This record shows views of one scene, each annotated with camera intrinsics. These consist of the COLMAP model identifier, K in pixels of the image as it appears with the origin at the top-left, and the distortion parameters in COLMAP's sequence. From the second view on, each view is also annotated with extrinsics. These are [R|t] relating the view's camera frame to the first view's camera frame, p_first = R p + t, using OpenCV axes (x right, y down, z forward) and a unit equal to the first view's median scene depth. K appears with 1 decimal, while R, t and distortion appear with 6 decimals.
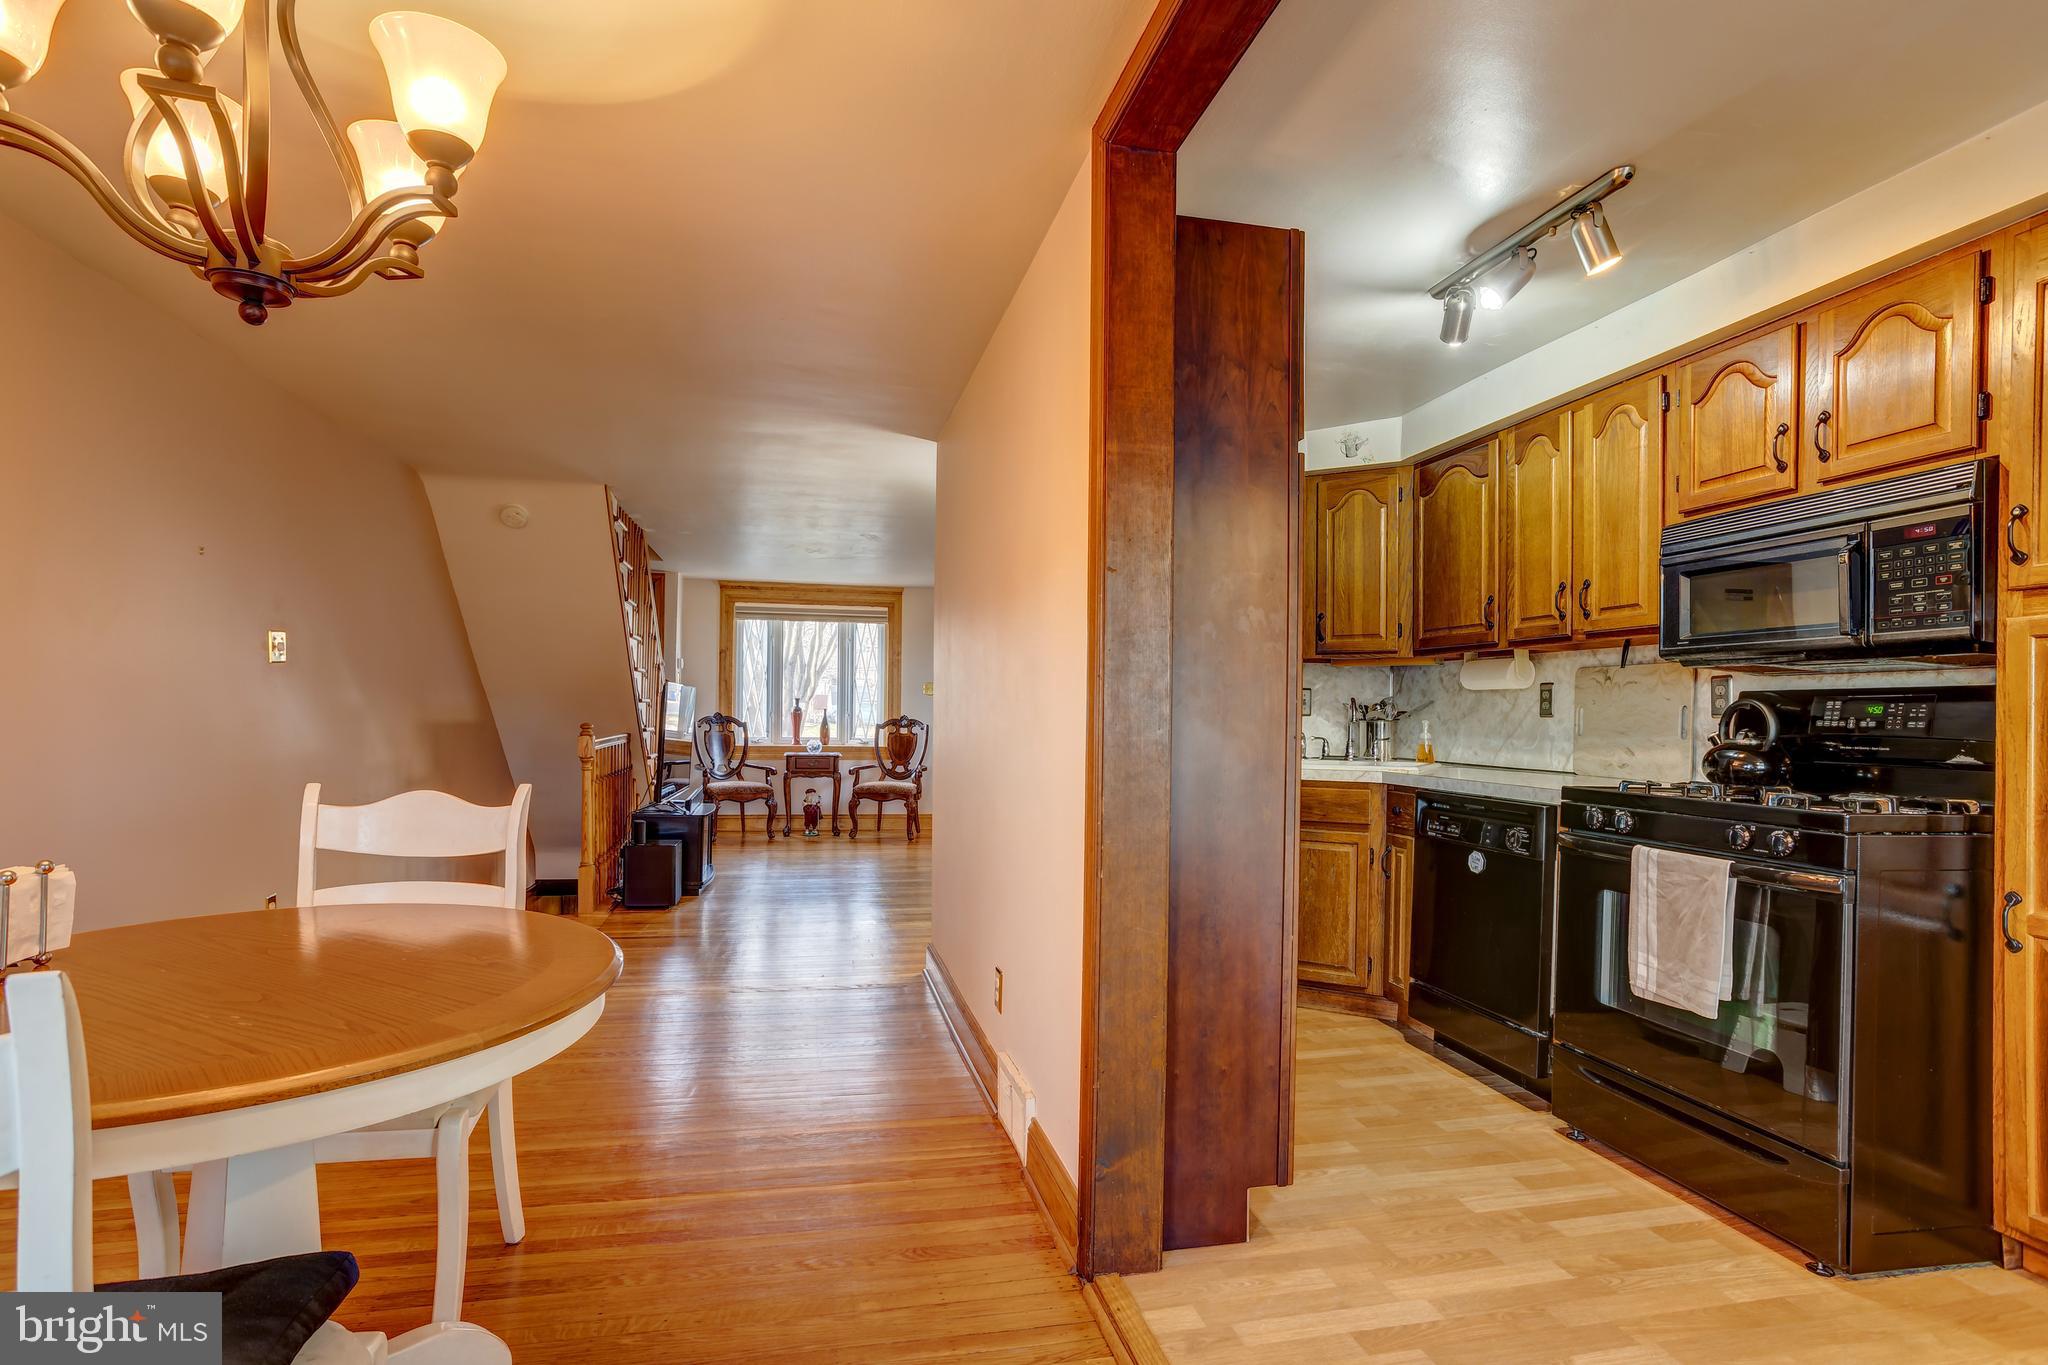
lens RADIAL K [[986.7, 0, 1007.2], [0, 986.7, 711.9], [0, 0, 1]] dist [-0.045761, 0.023972]
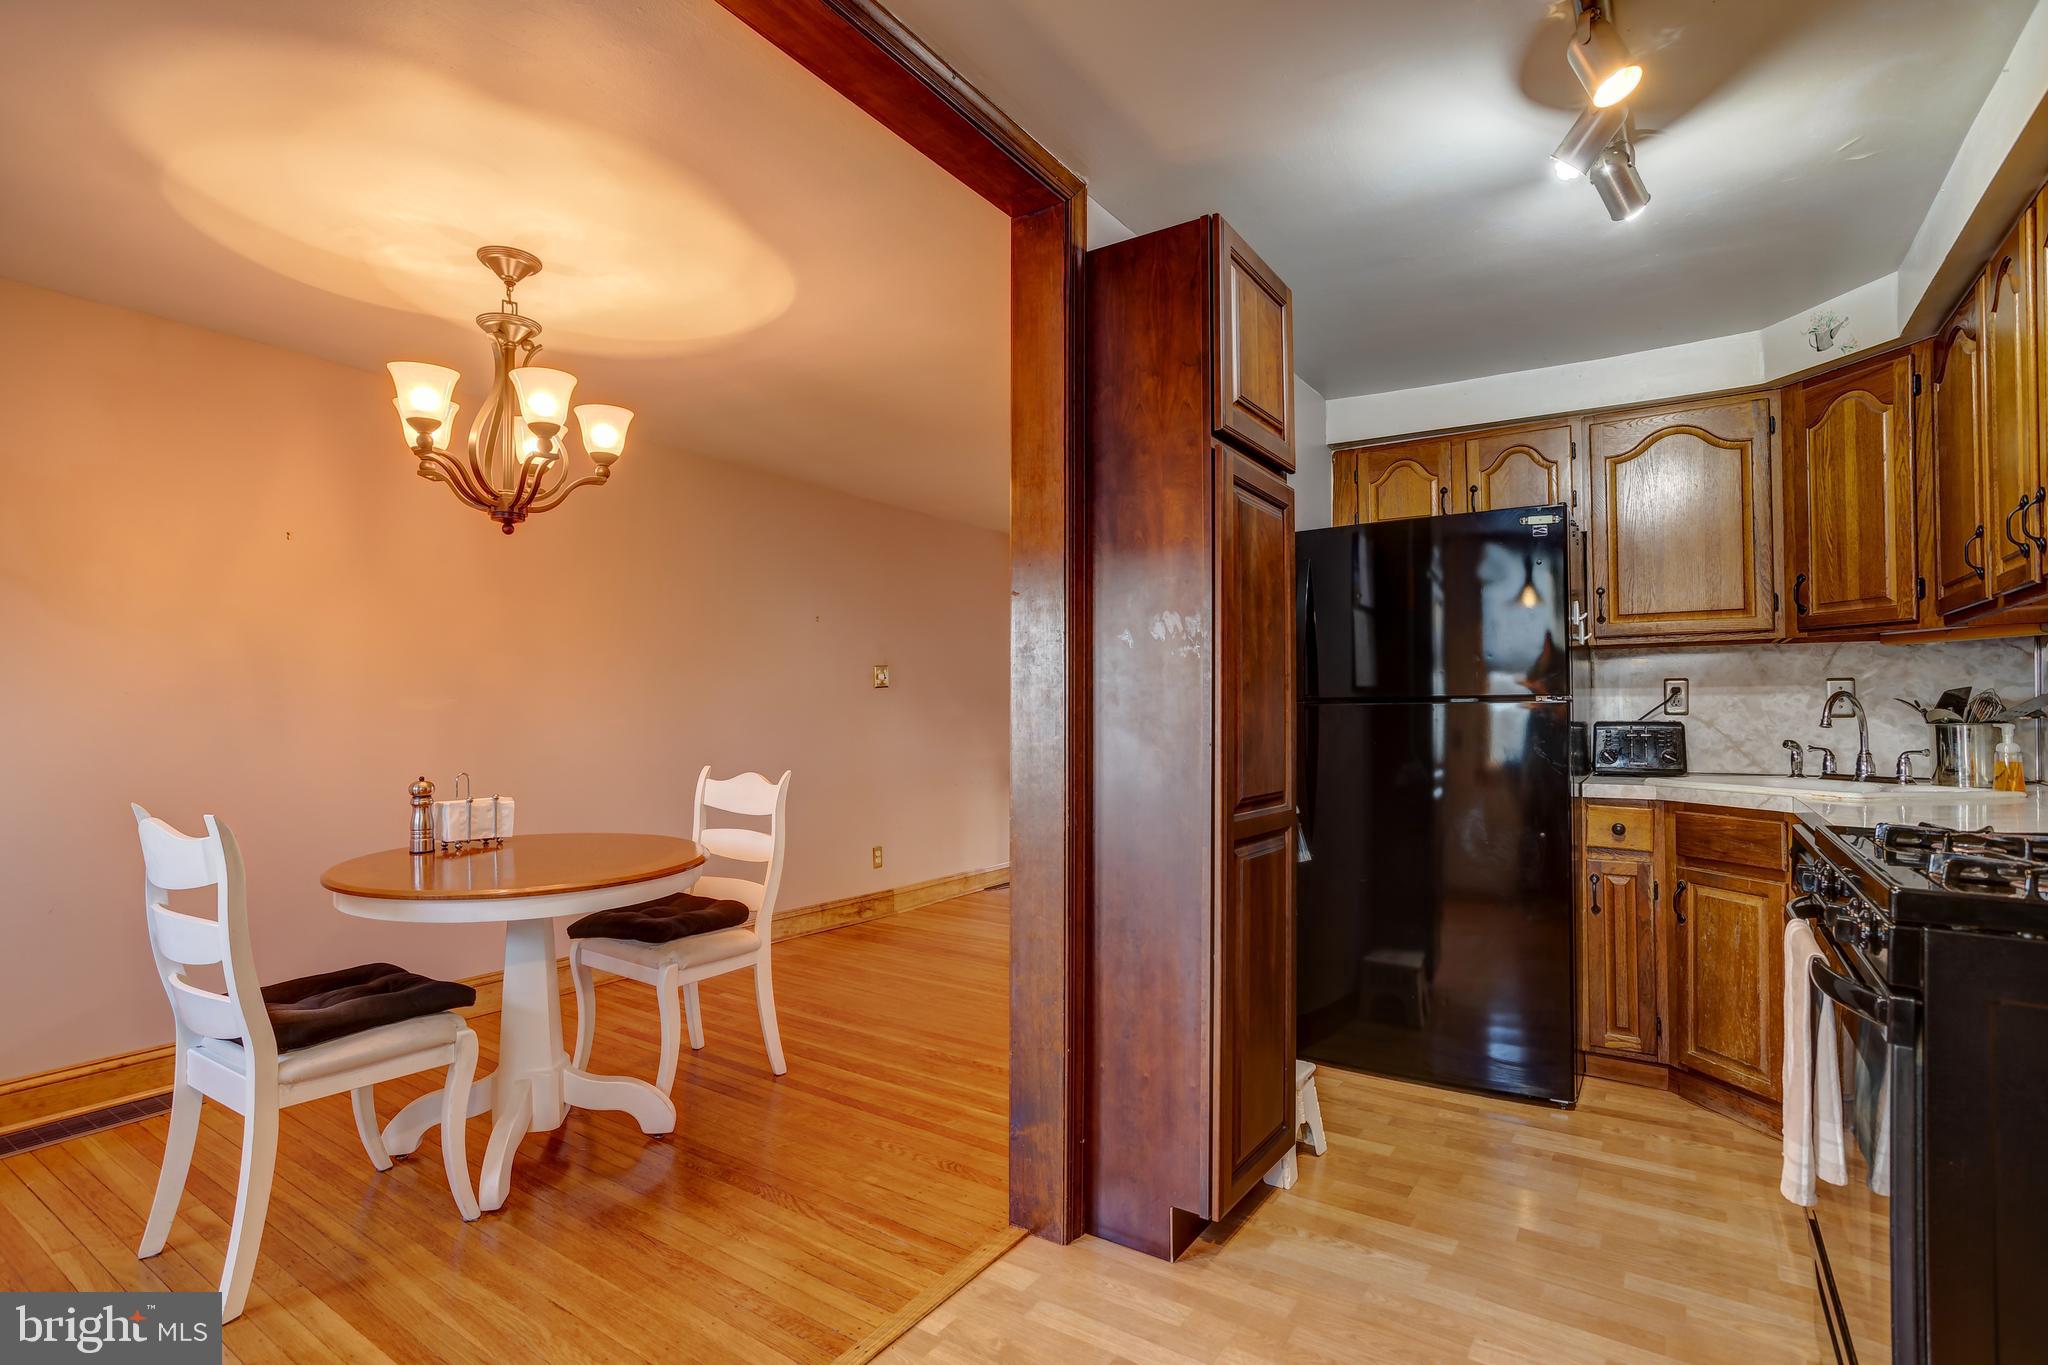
lens RADIAL K [[975.8, 0, 1021.5], [0, 975.8, 694.5], [0, 0, 1]] dist [-0.039795, 0.023256]
pose [[0.698917, -0.025257, -0.714757, 0.592980], [0.009364, 0.999614, -0.026166, 0.000044], [0.715142, 0.011595, 0.698883, 0.148196]]
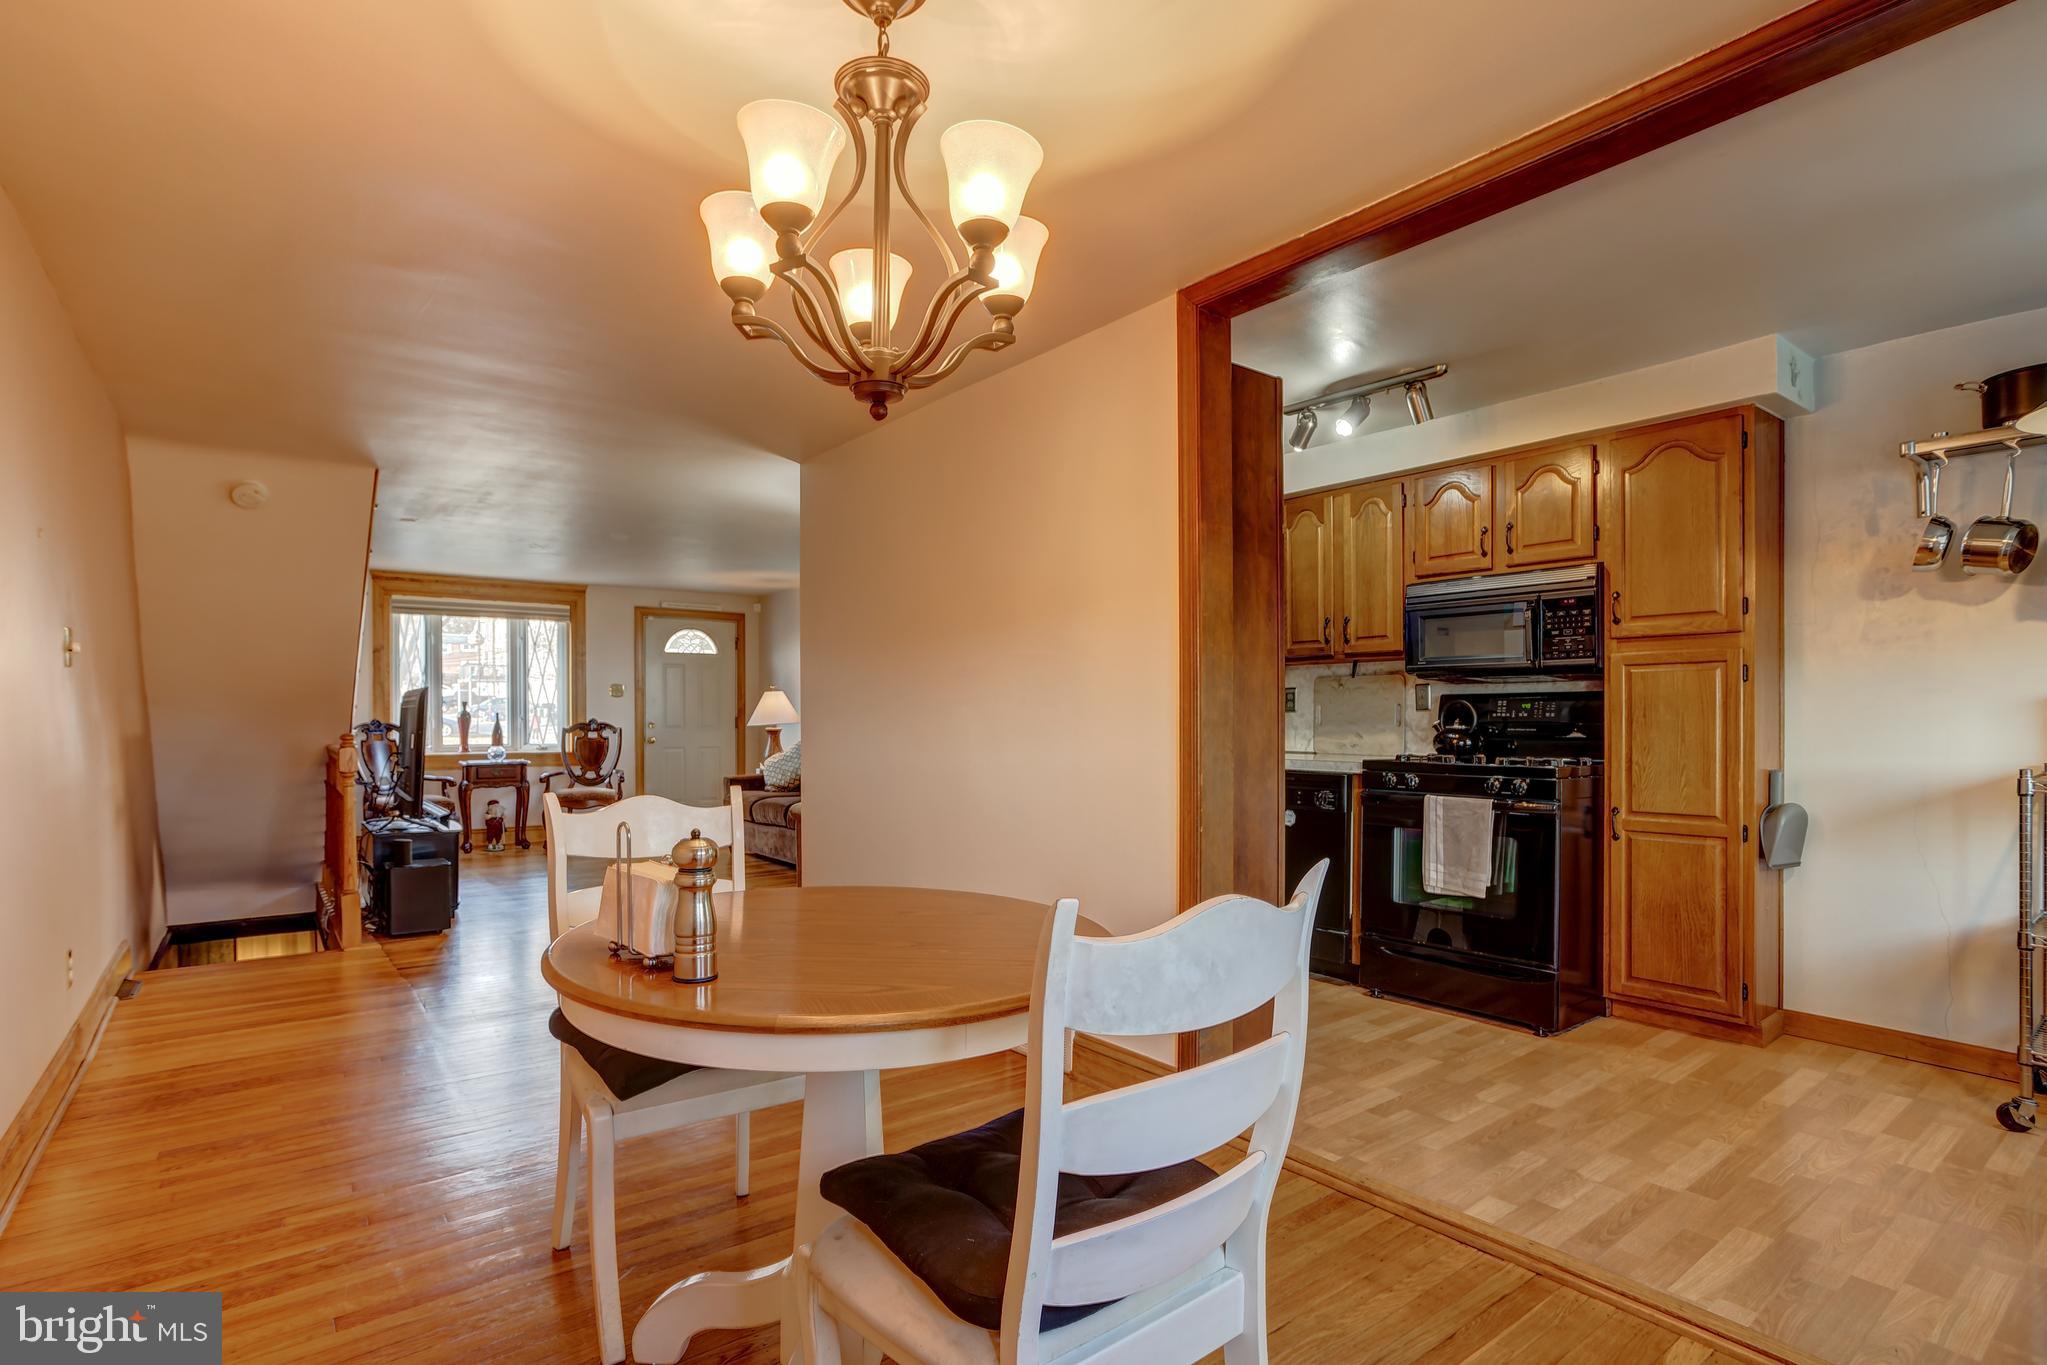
lens RADIAL K [[995.3, 0, 993.5], [0, 995.3, 718.6], [0, 0, 1]] dist [-0.039026, -0.000002]
pose [[0.906902, -0.015841, 0.421043, -0.510414], [0.012299, 0.999862, 0.011127, -0.008509], [-0.421161, -0.004913, 0.906972, -0.108376]]
